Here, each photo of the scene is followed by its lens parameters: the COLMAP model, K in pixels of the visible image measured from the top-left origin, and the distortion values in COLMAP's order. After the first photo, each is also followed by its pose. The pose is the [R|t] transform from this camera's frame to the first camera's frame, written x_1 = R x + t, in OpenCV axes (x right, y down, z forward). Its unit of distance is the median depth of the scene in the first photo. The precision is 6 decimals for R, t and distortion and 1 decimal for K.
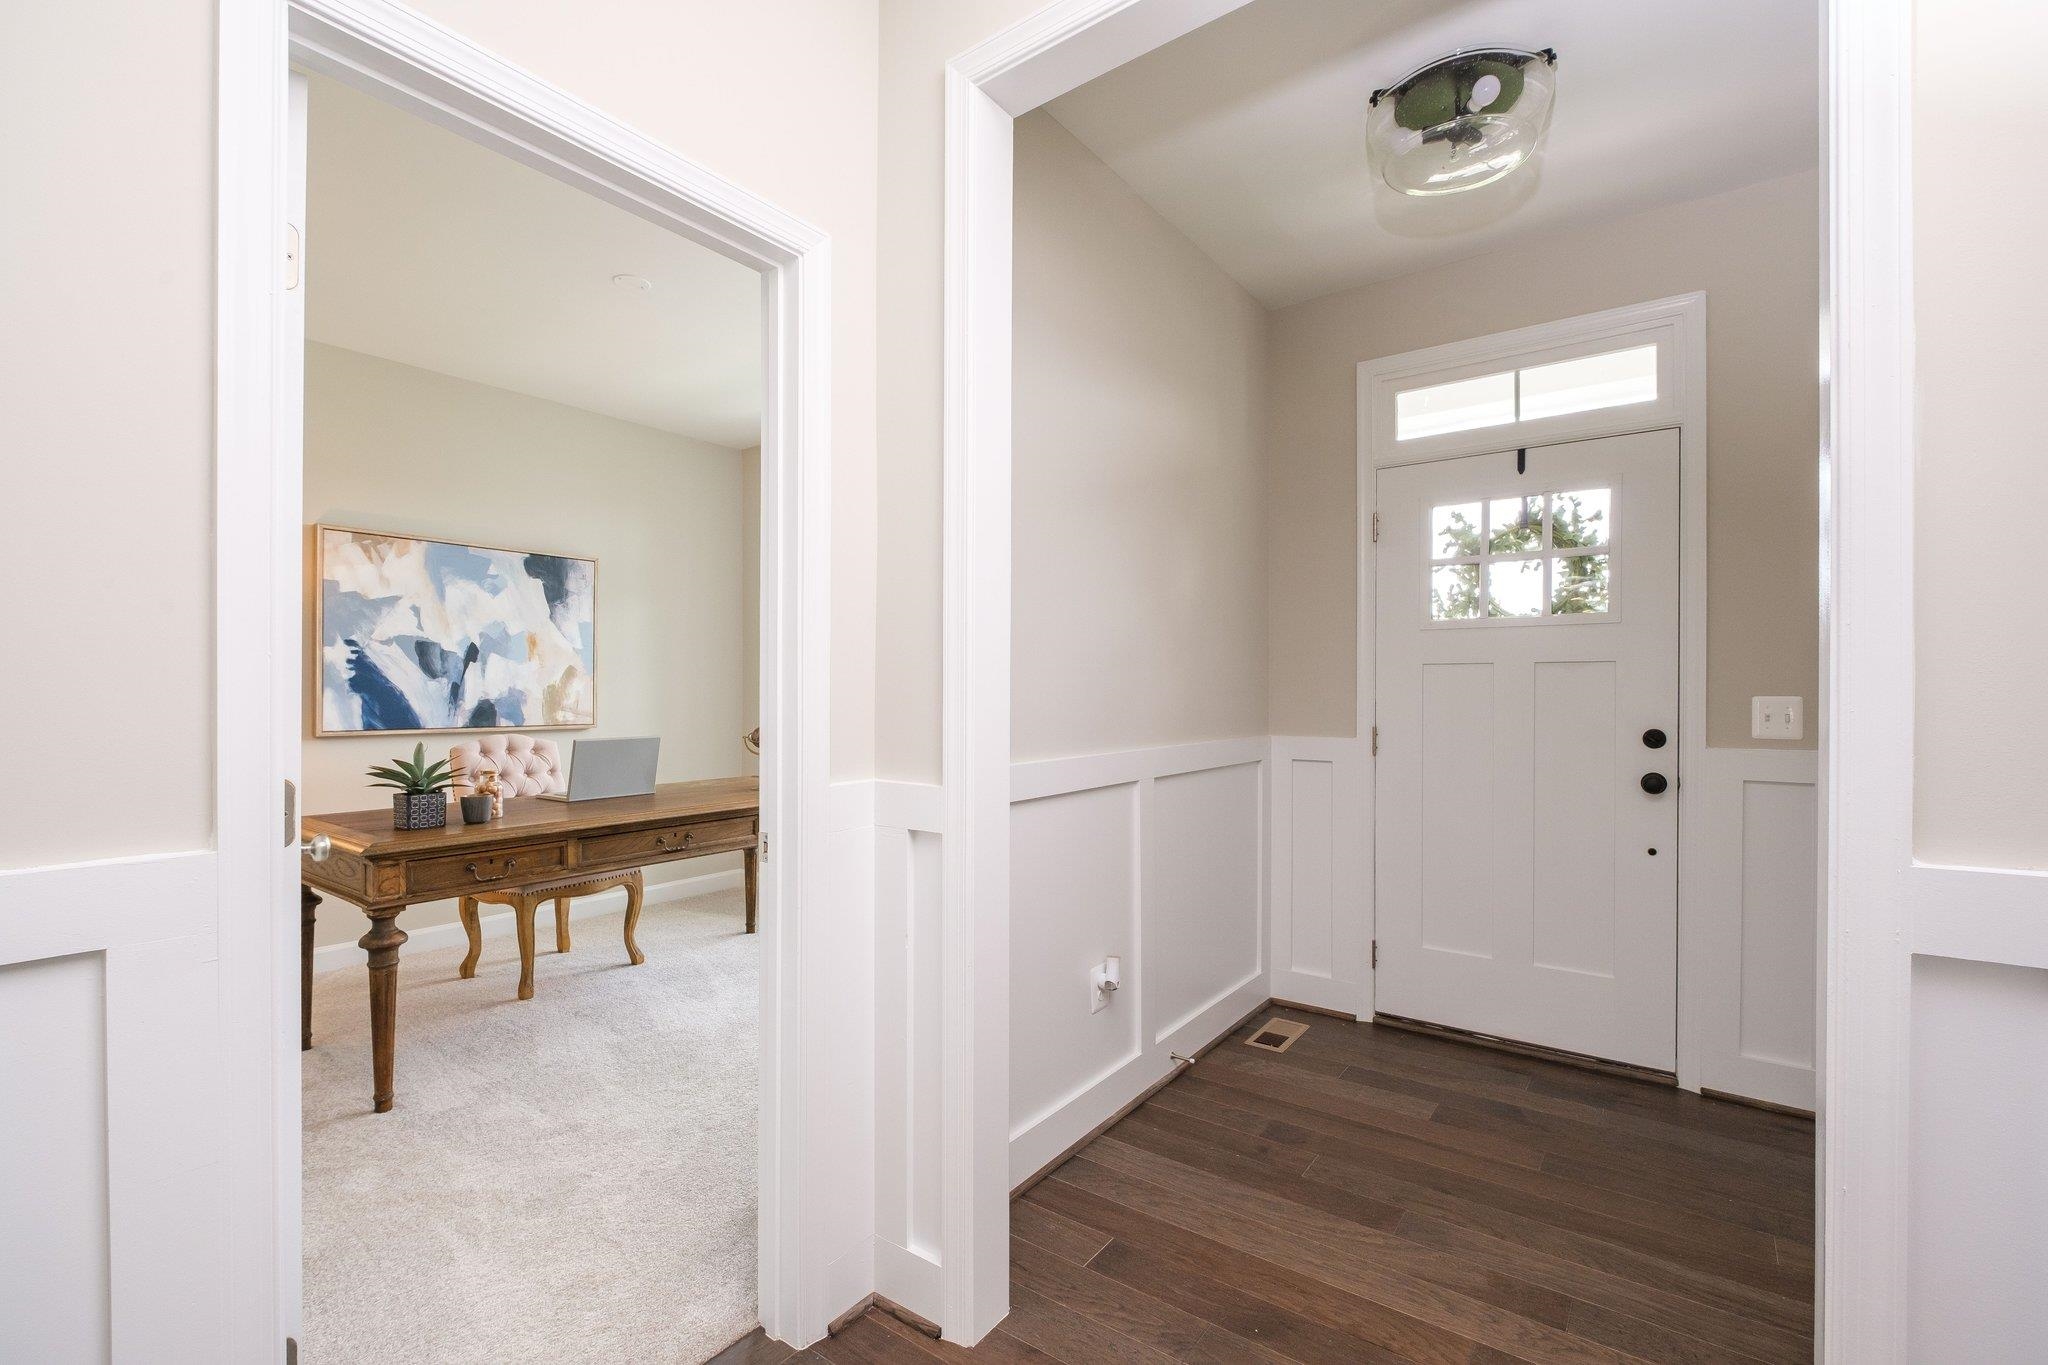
lens RADIAL K [[888.4, 0, 1031.6], [0, 888.4, 693.2], [0, 0, 1]] dist [-0.005006, -0.002126]
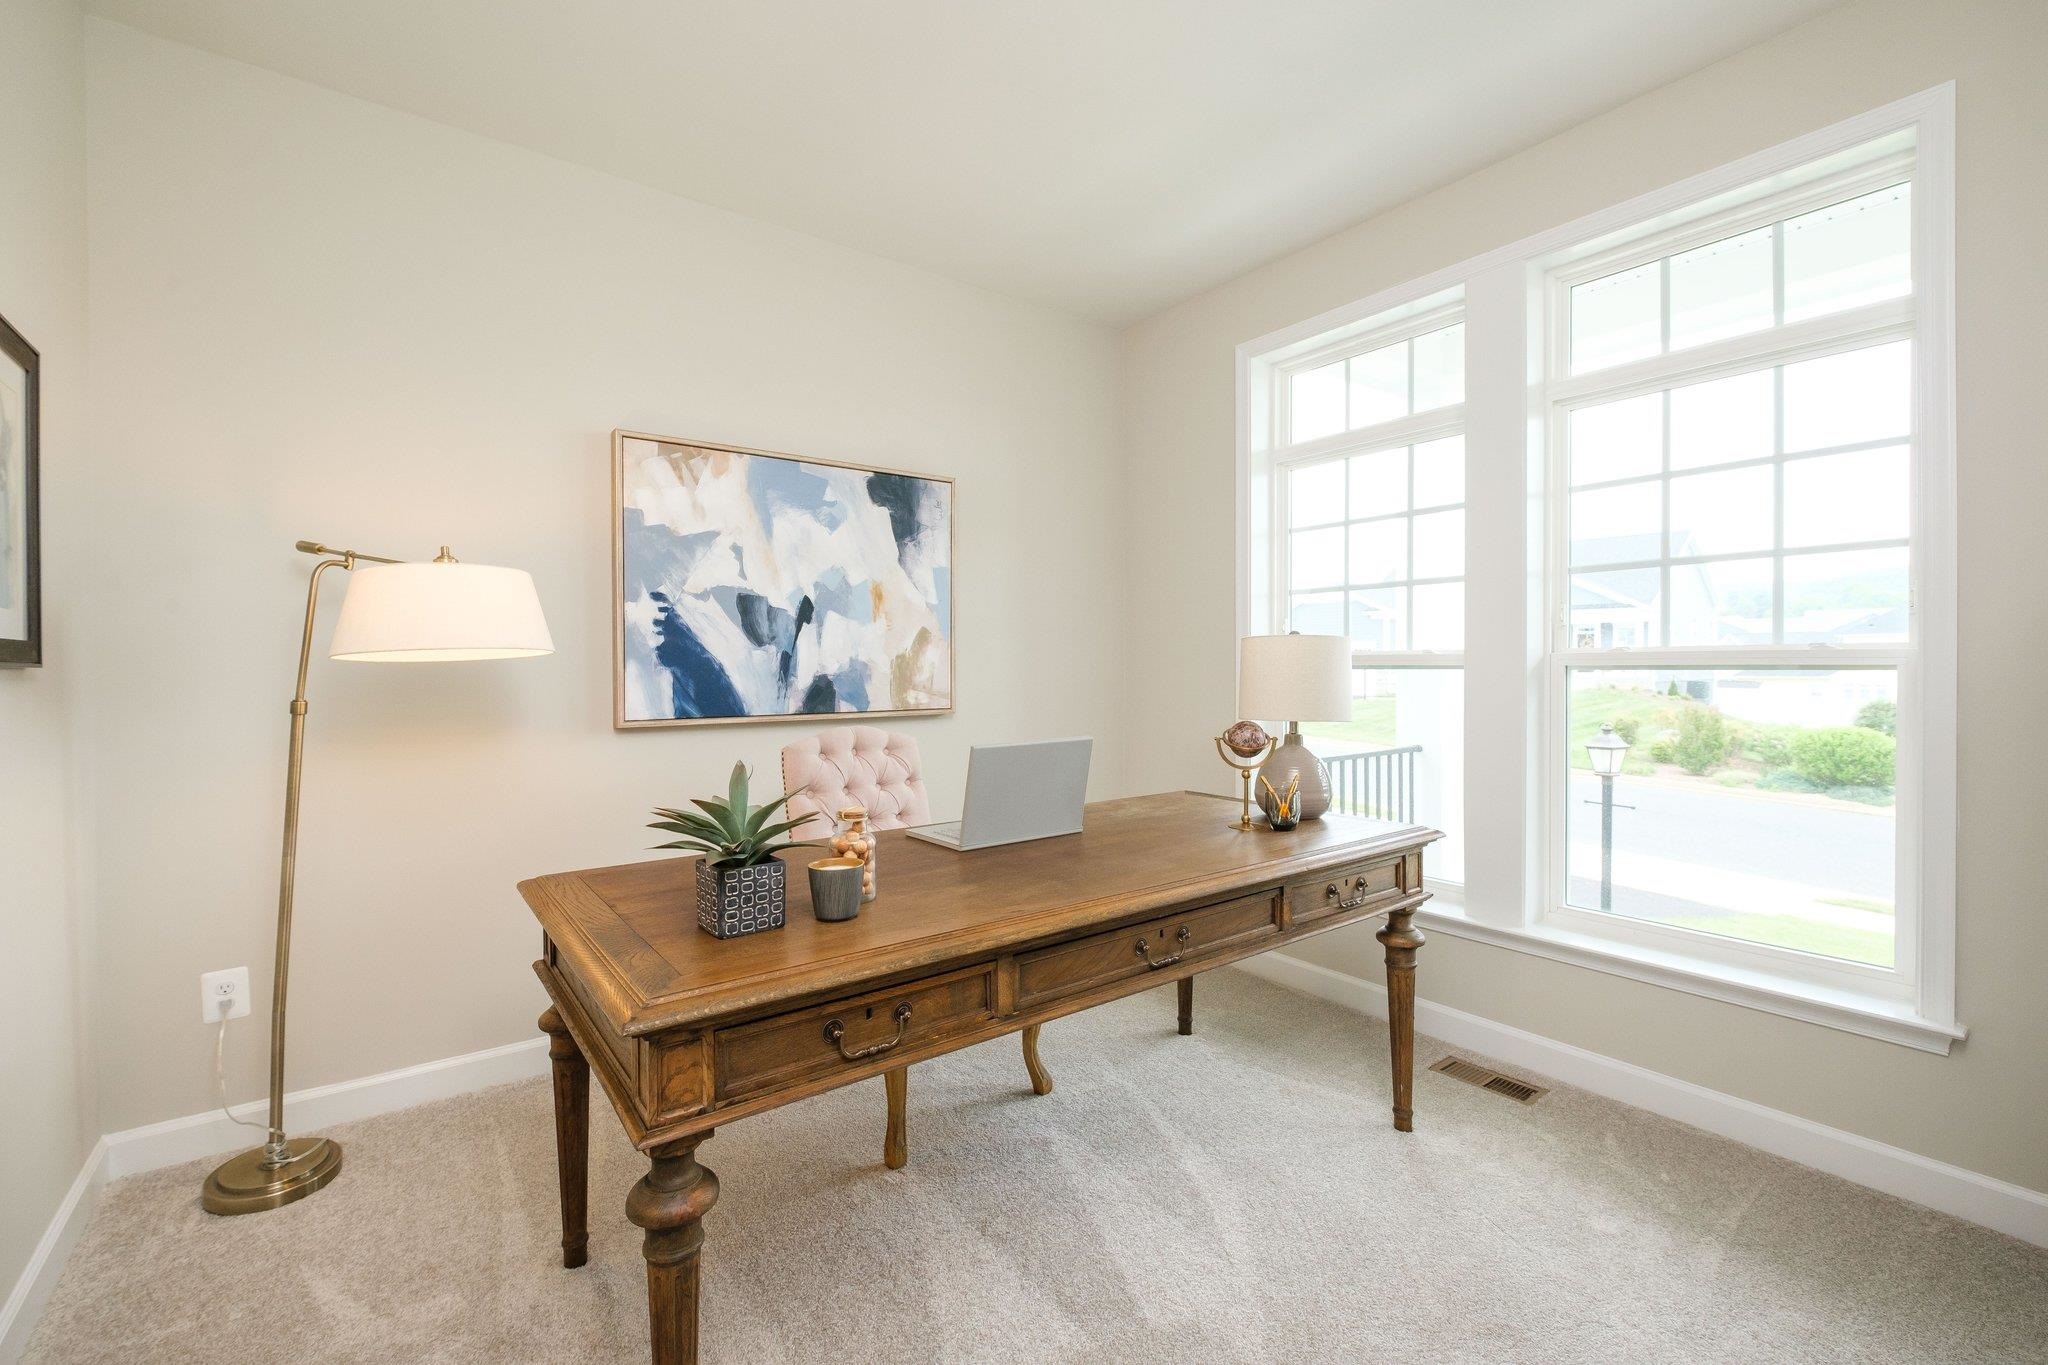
lens RADIAL K [[888.4, 0, 1021.1], [0, 888.4, 671.6], [0, 0, 1]] dist [-0.005006, -0.002126]
pose [[0.953758, -0.003197, -0.300560, -0.267962], [0.005696, 0.999956, 0.007438, -0.000082], [0.300523, -0.008806, 0.953734, 0.394080]]
